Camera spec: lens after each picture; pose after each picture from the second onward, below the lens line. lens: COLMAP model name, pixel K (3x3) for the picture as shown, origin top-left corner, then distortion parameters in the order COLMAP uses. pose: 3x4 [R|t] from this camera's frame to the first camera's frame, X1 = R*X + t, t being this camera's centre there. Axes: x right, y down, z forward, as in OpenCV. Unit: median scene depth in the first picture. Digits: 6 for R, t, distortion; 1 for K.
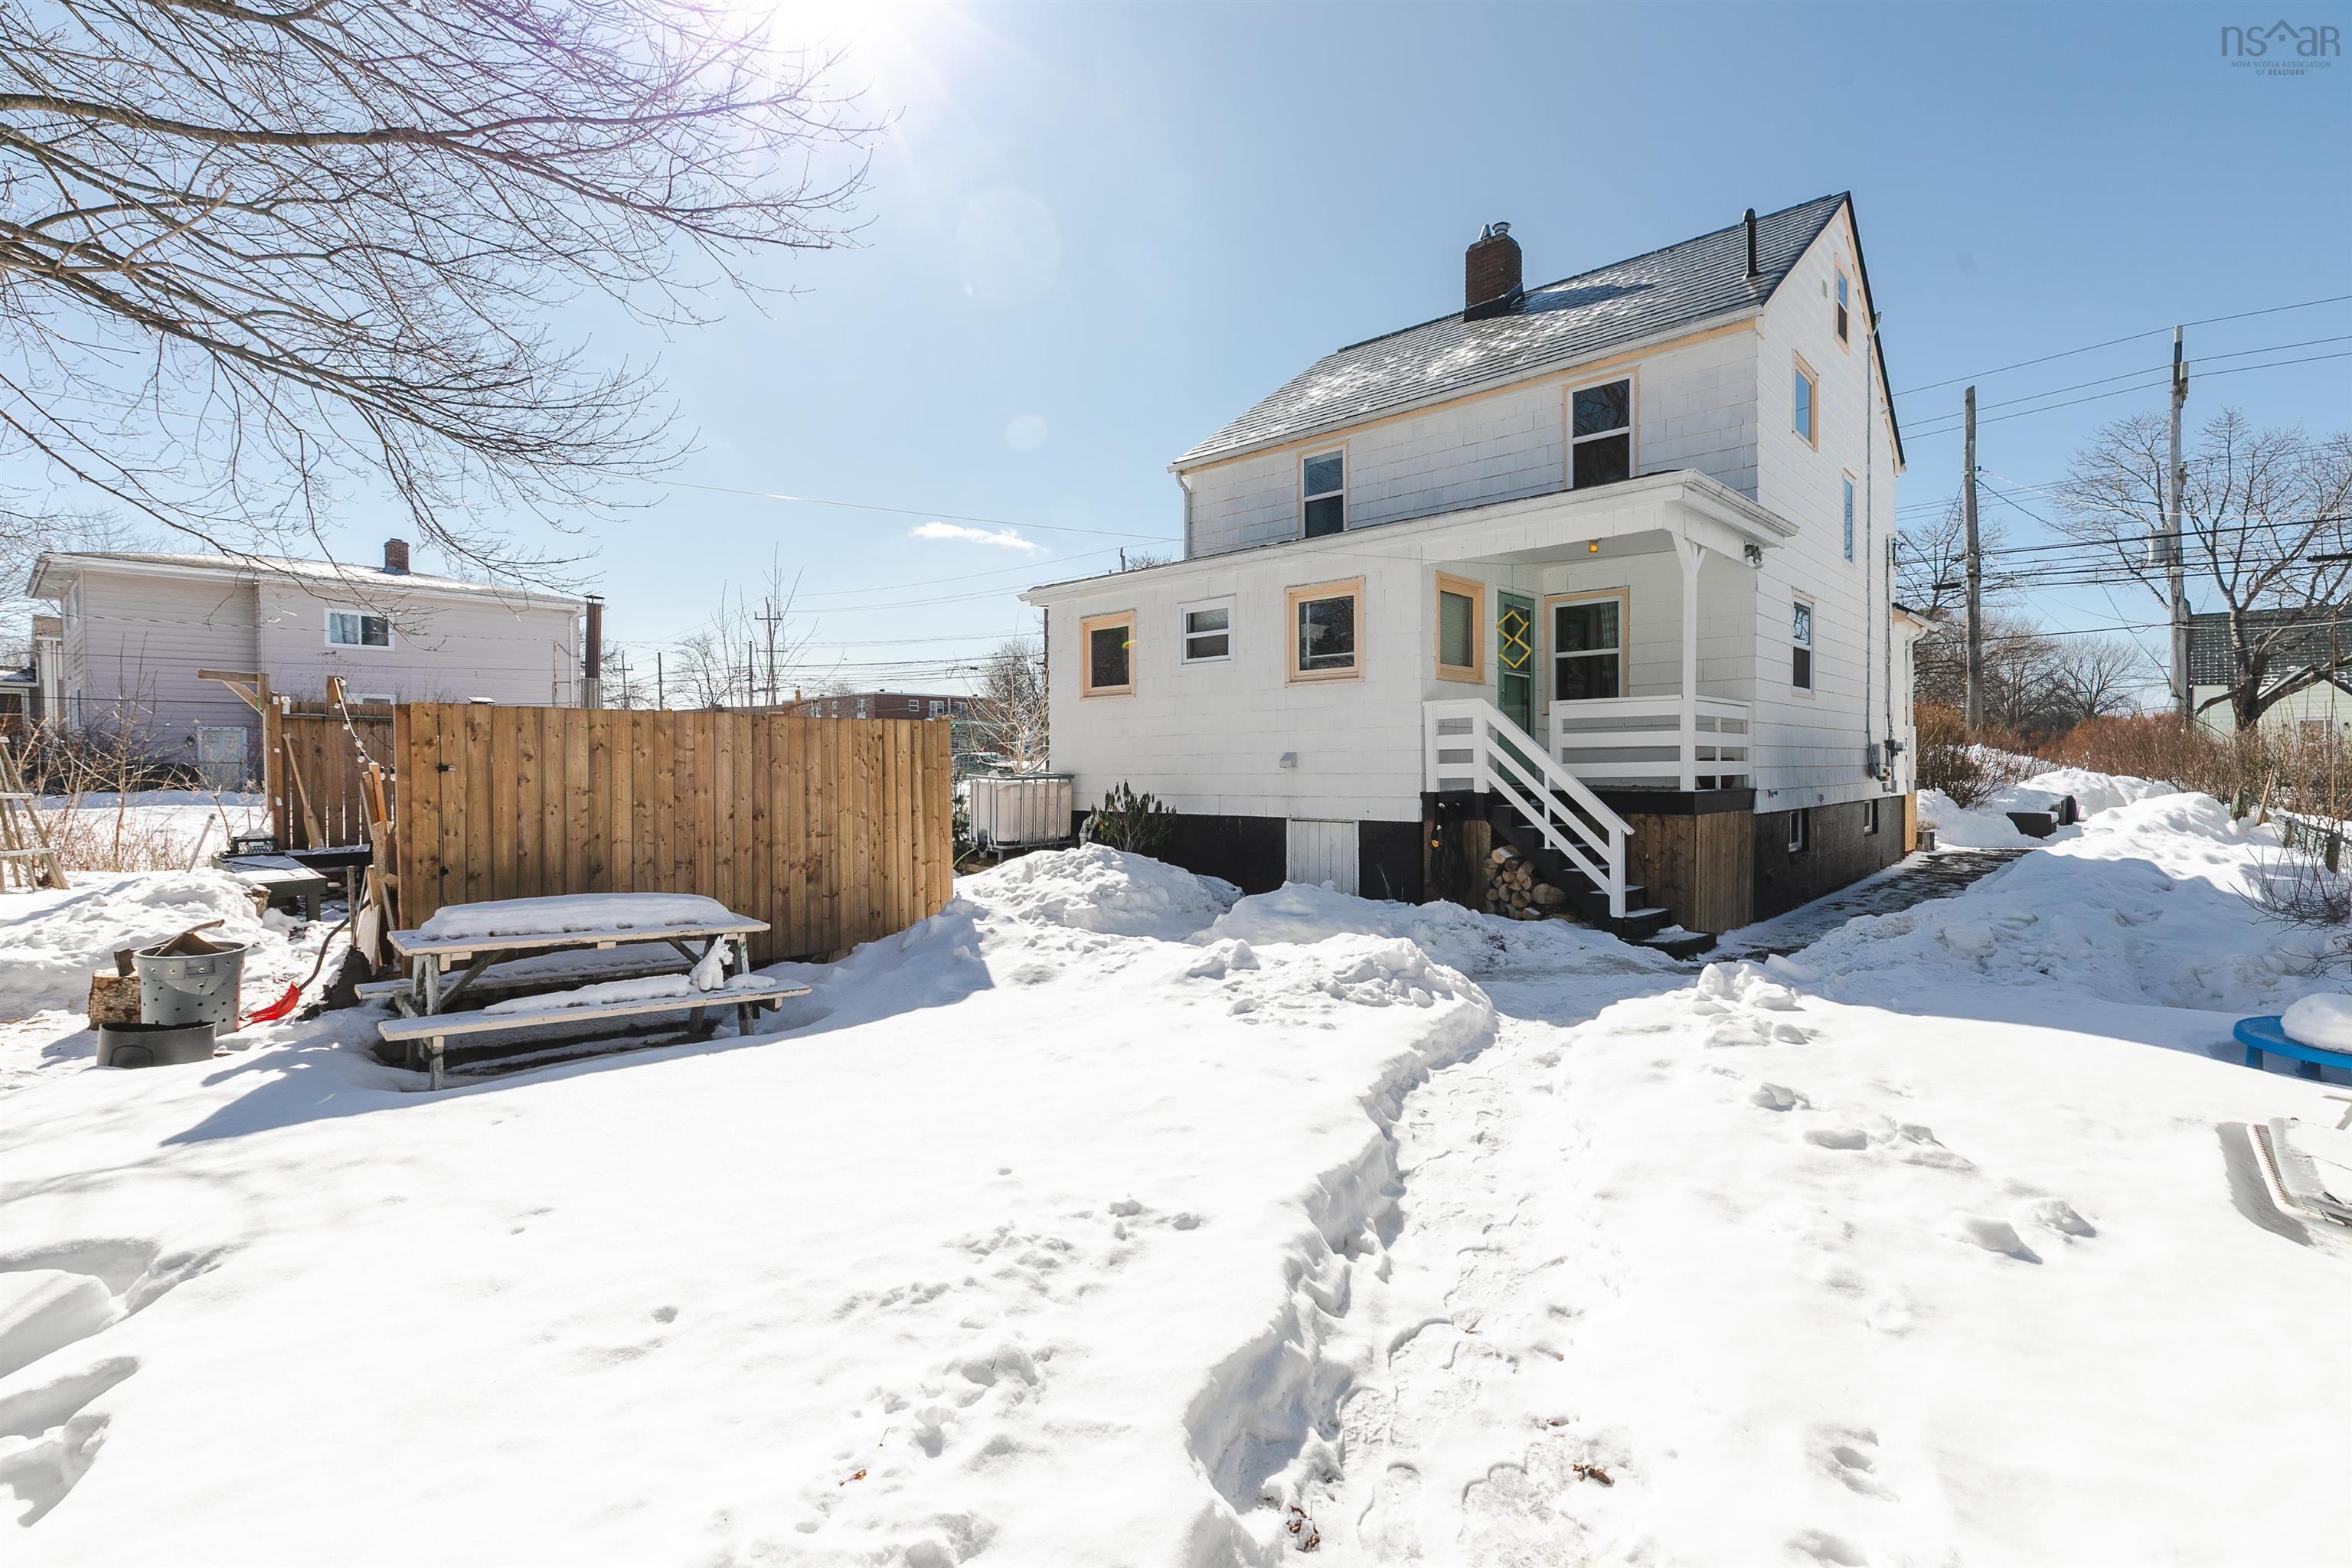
lens RADIAL K [[1078.9, 0, 1170.4], [0, 1078.9, 784.7], [0, 0, 1]] dist [0.003467, 0.000177]
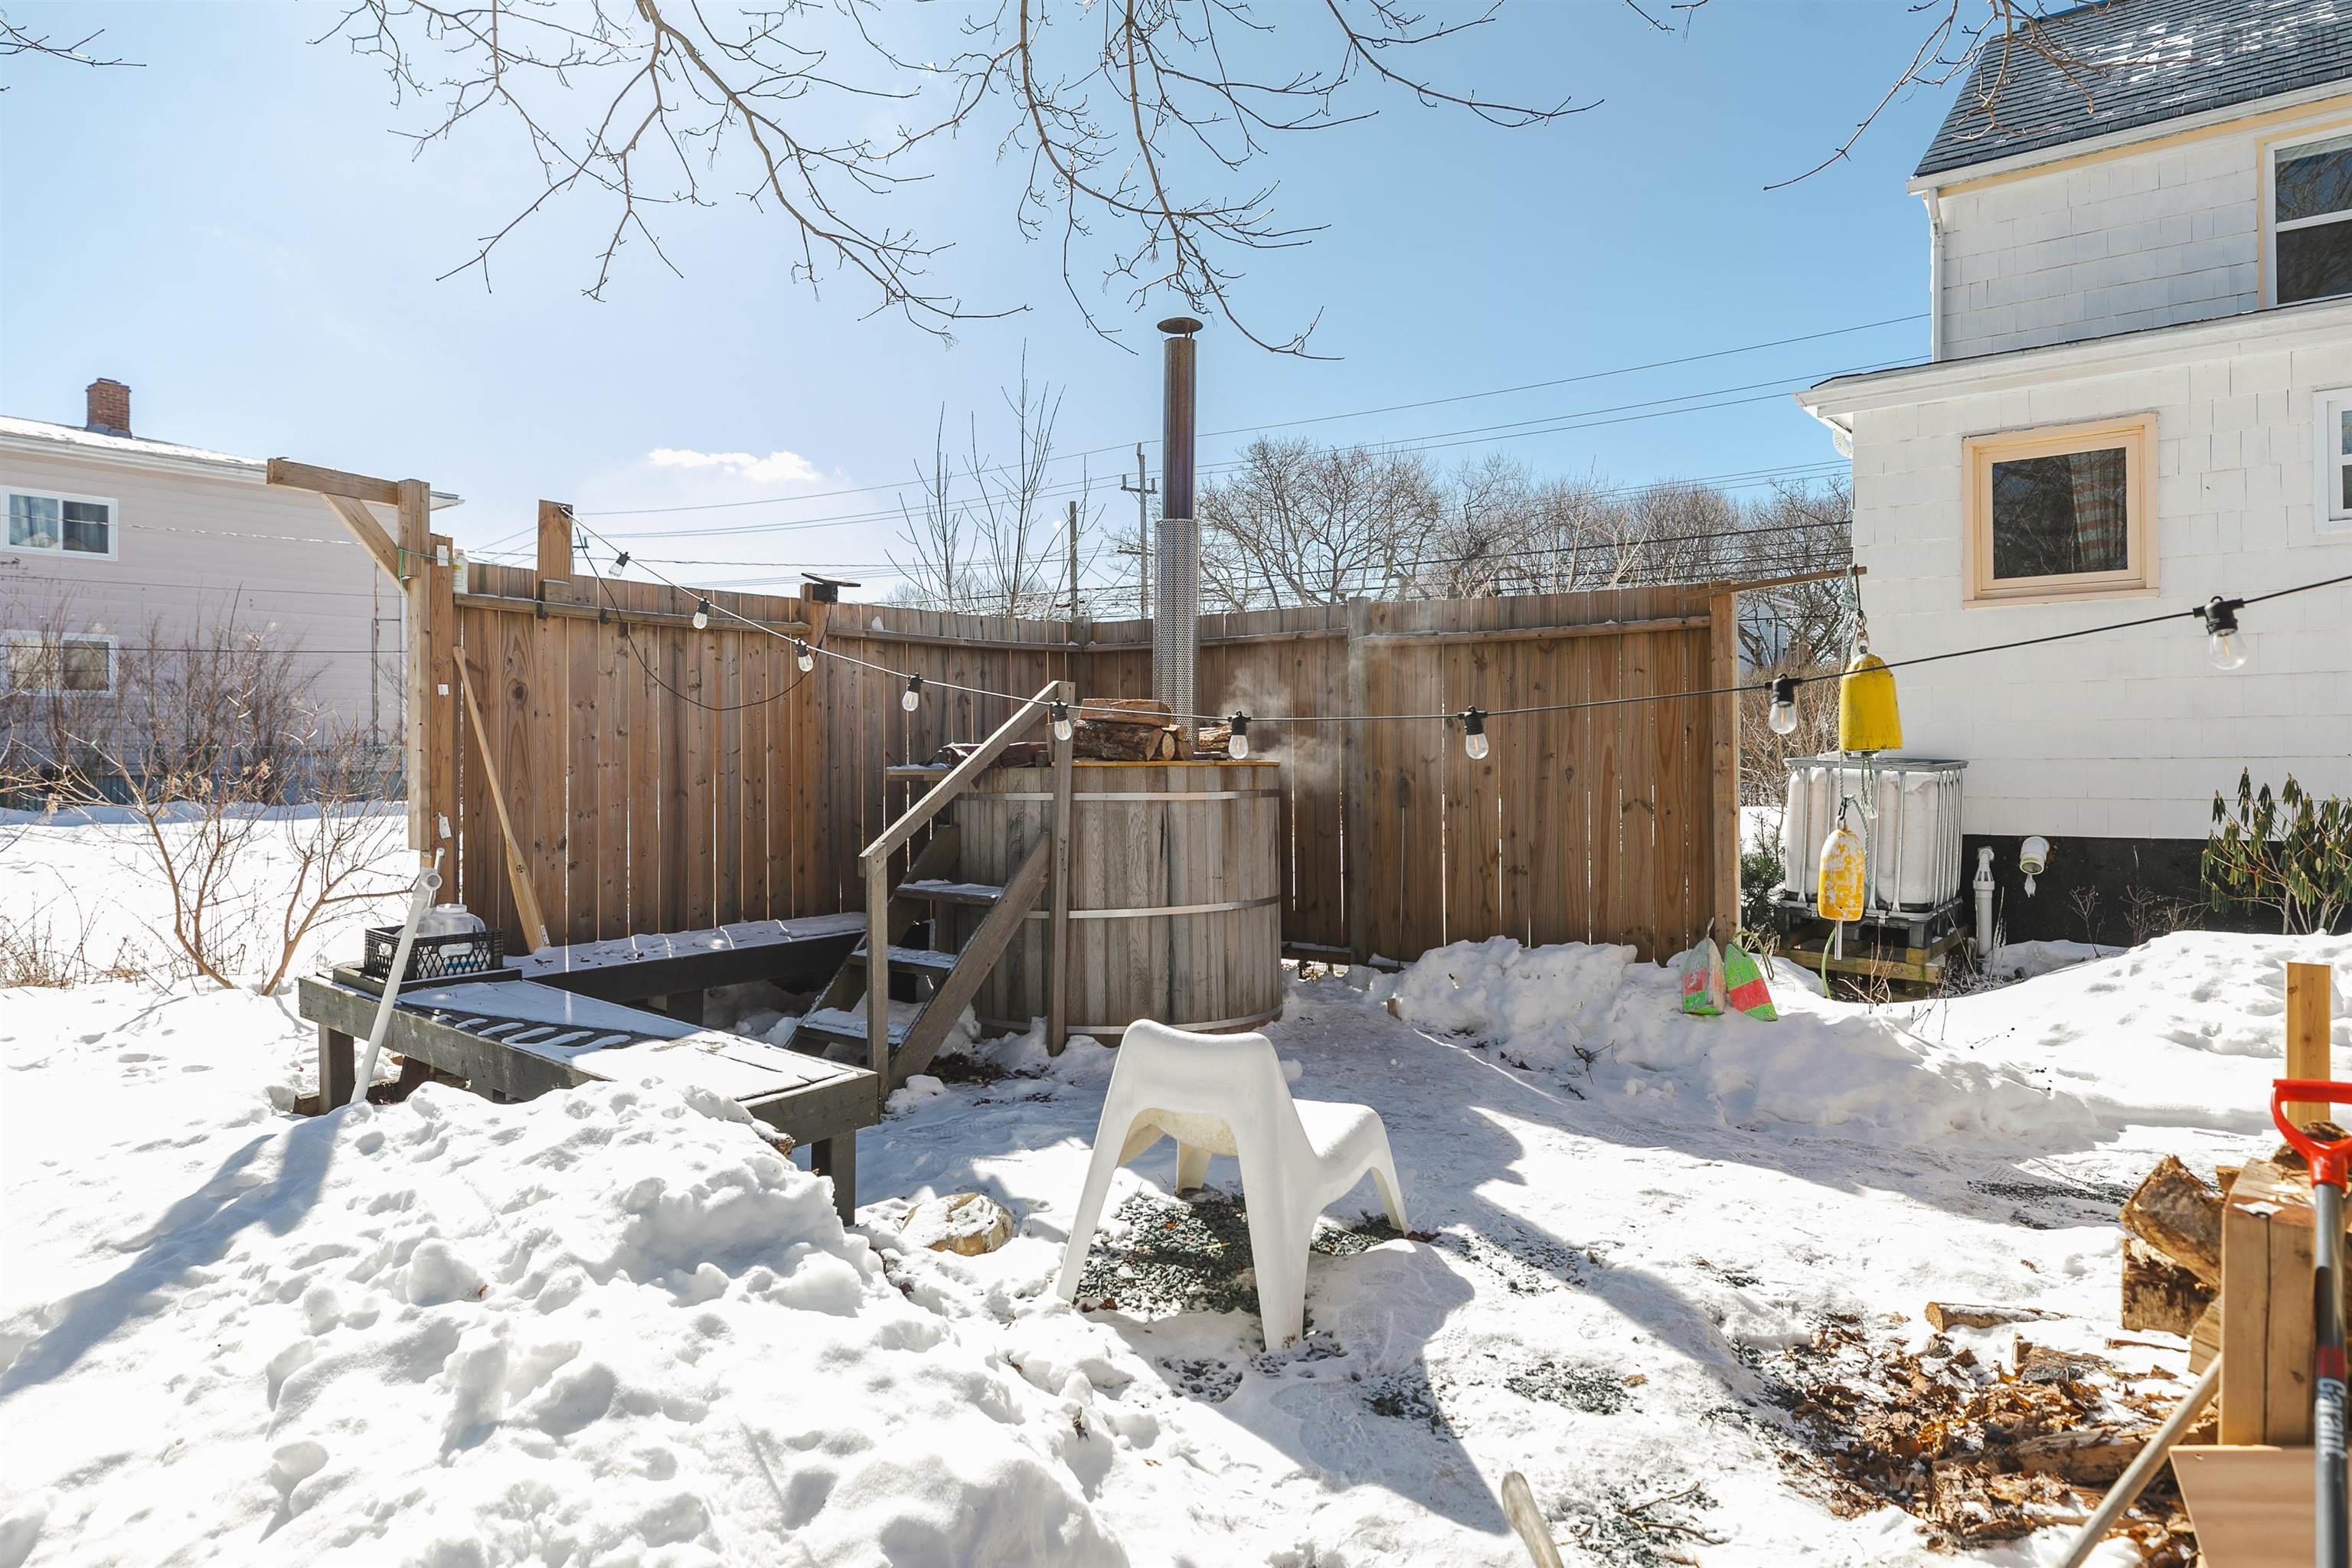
lens RADIAL K [[1445.4, 0, 1180.1], [0, 1445.4, 773.2], [0, 0, 1]] dist [-0.002489, -0.000927]
pose [[0.996474, -0.000520, 0.083901, -0.441771], [0.001029, 0.999981, -0.006024, 0.000796], [-0.083896, 0.006089, 0.996456, 0.343671]]
